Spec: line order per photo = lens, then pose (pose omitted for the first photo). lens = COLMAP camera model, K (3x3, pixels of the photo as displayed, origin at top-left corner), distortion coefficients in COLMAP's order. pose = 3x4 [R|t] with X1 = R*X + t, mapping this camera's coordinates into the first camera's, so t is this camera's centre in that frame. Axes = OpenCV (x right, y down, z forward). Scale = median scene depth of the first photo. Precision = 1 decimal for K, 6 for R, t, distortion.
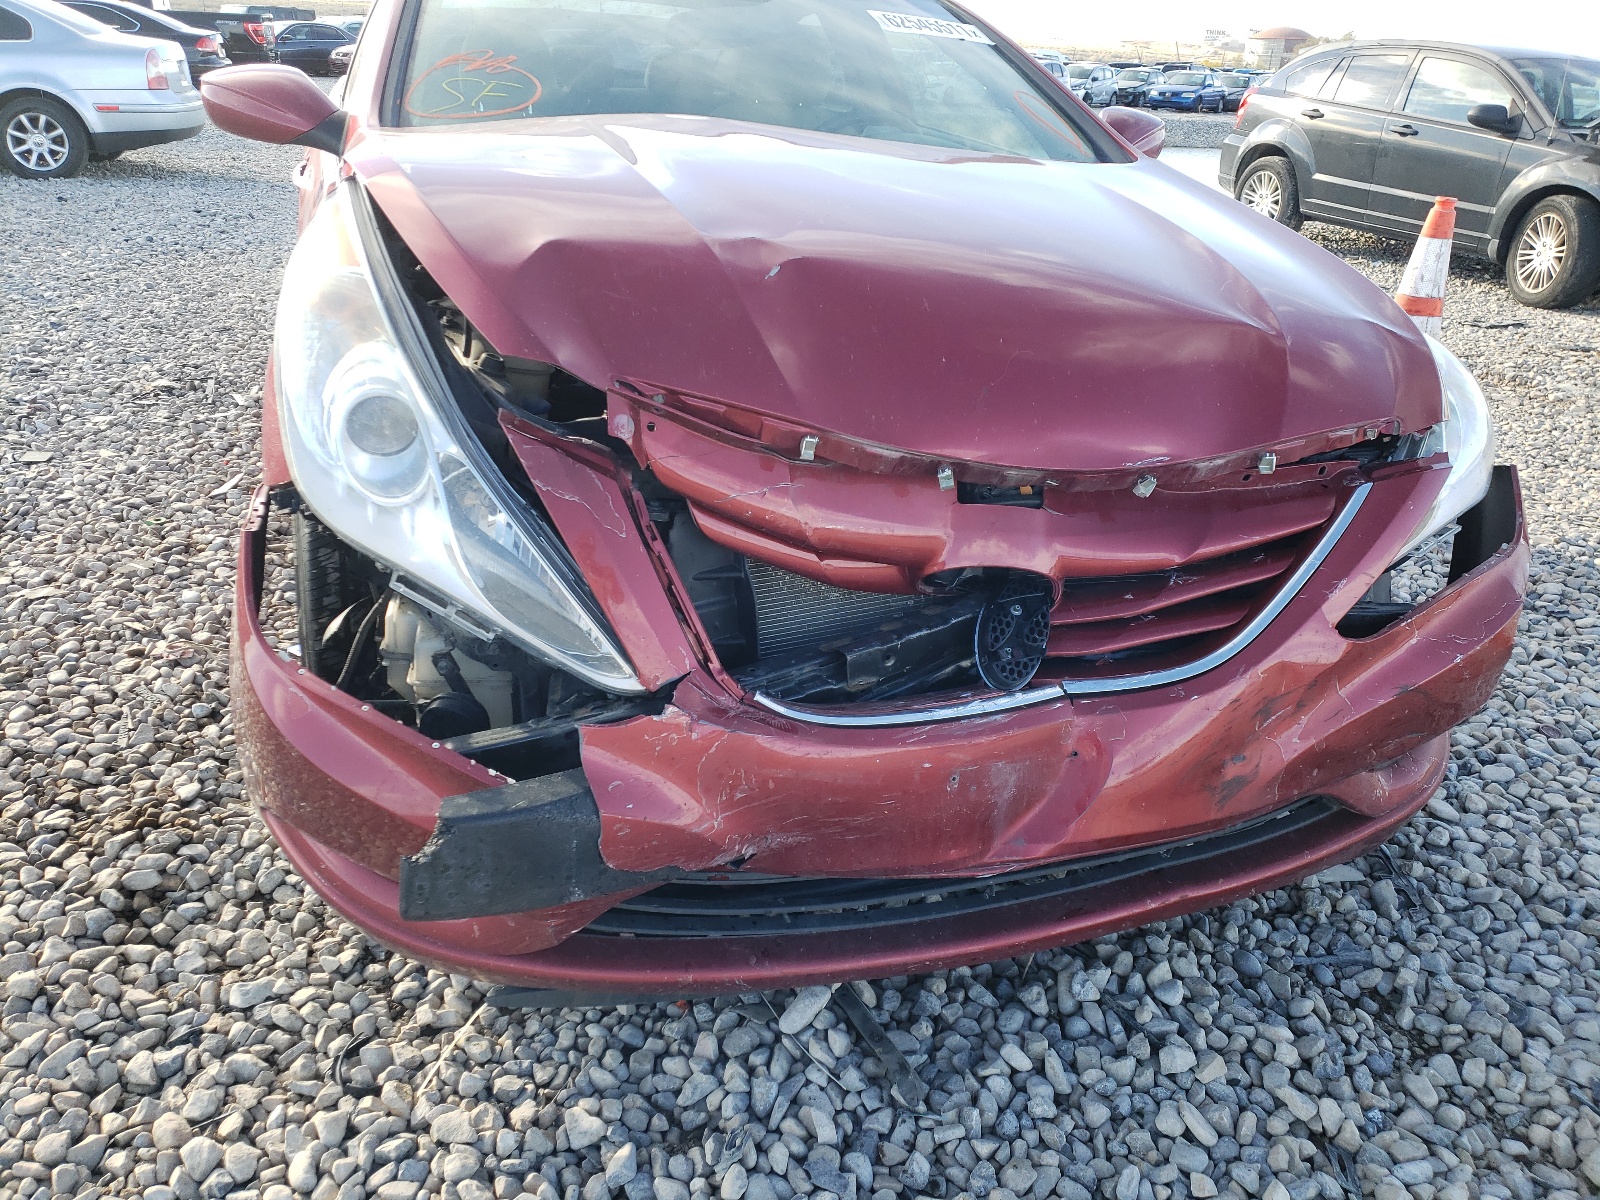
lens RADIAL K [[1203.7, 0, 799.8], [0, 1203.7, 587.4], [0, 0, 1]] dist [0.027832, -0.008819]
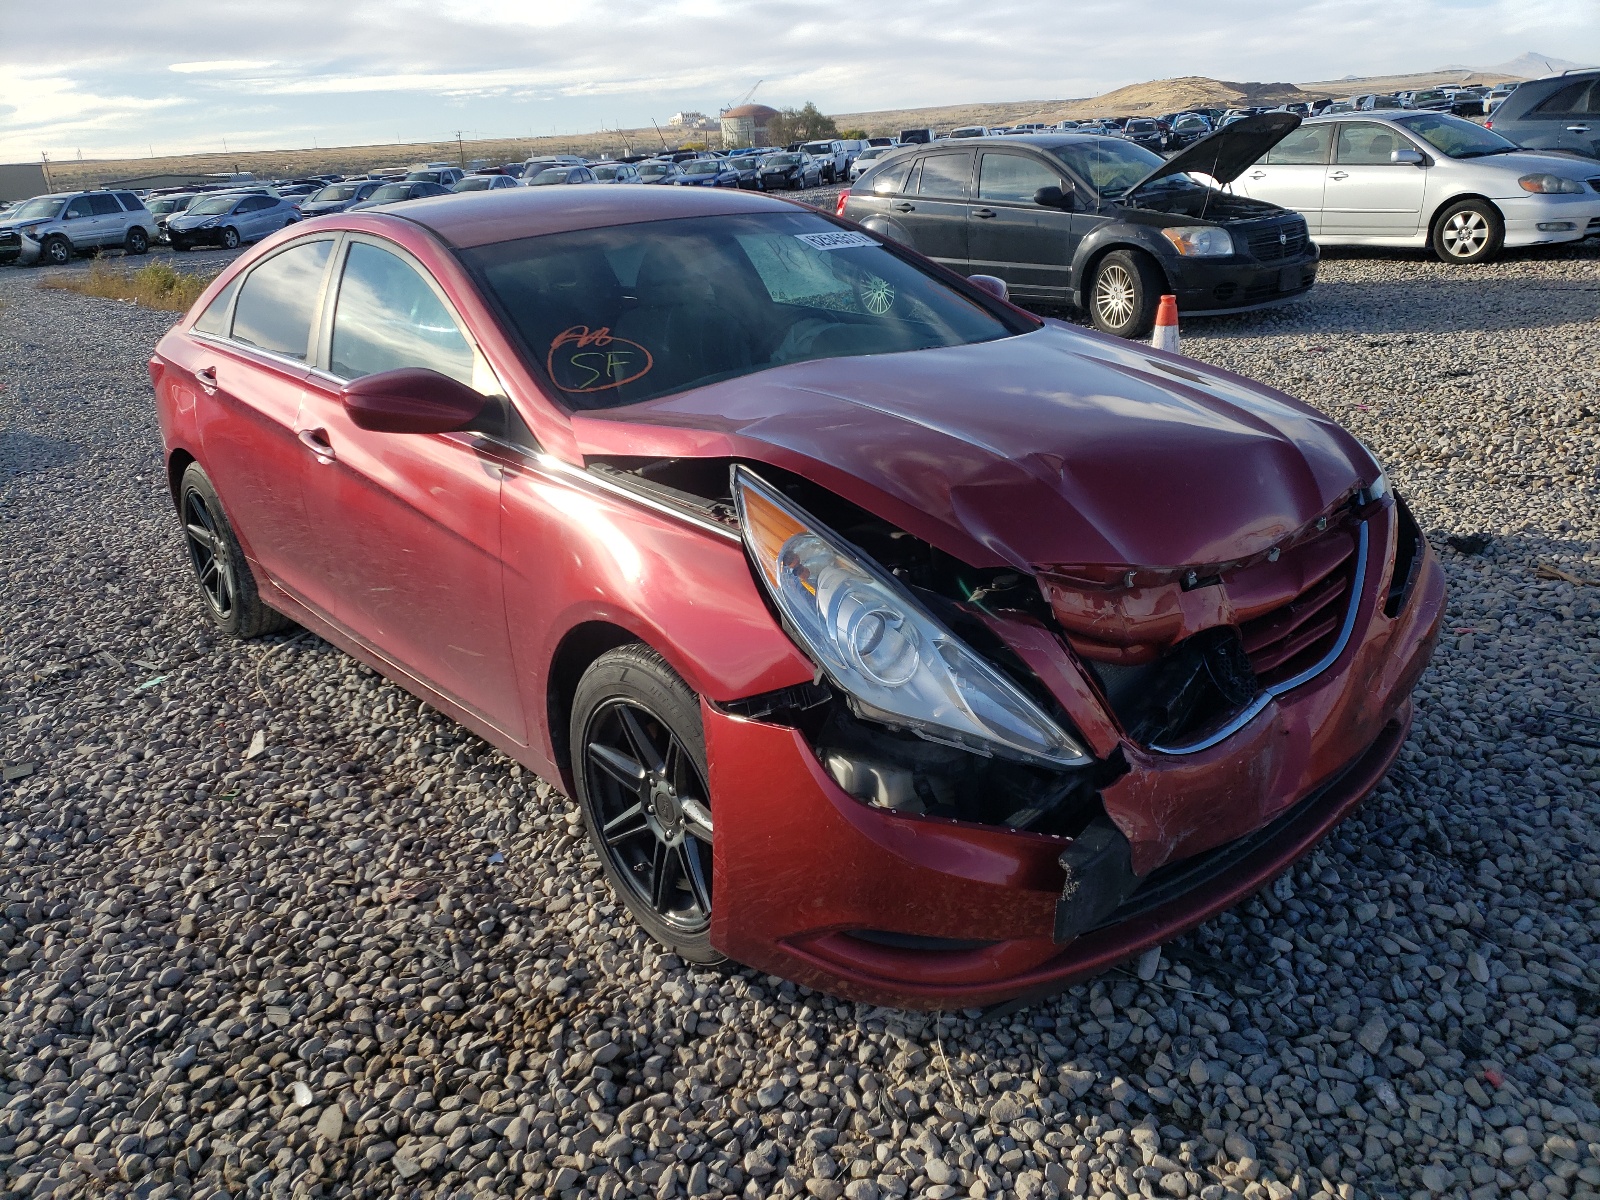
lens RADIAL K [[1203.7, 0, 805.8], [0, 1203.7, 609.8], [0, 0, 1]] dist [0.027832, -0.008819]
pose [[0.920232, -0.235865, 0.312316, -0.672186], [0.252021, 0.967650, -0.011792, -0.130170], [-0.299431, 0.089561, 0.949905, -0.258430]]
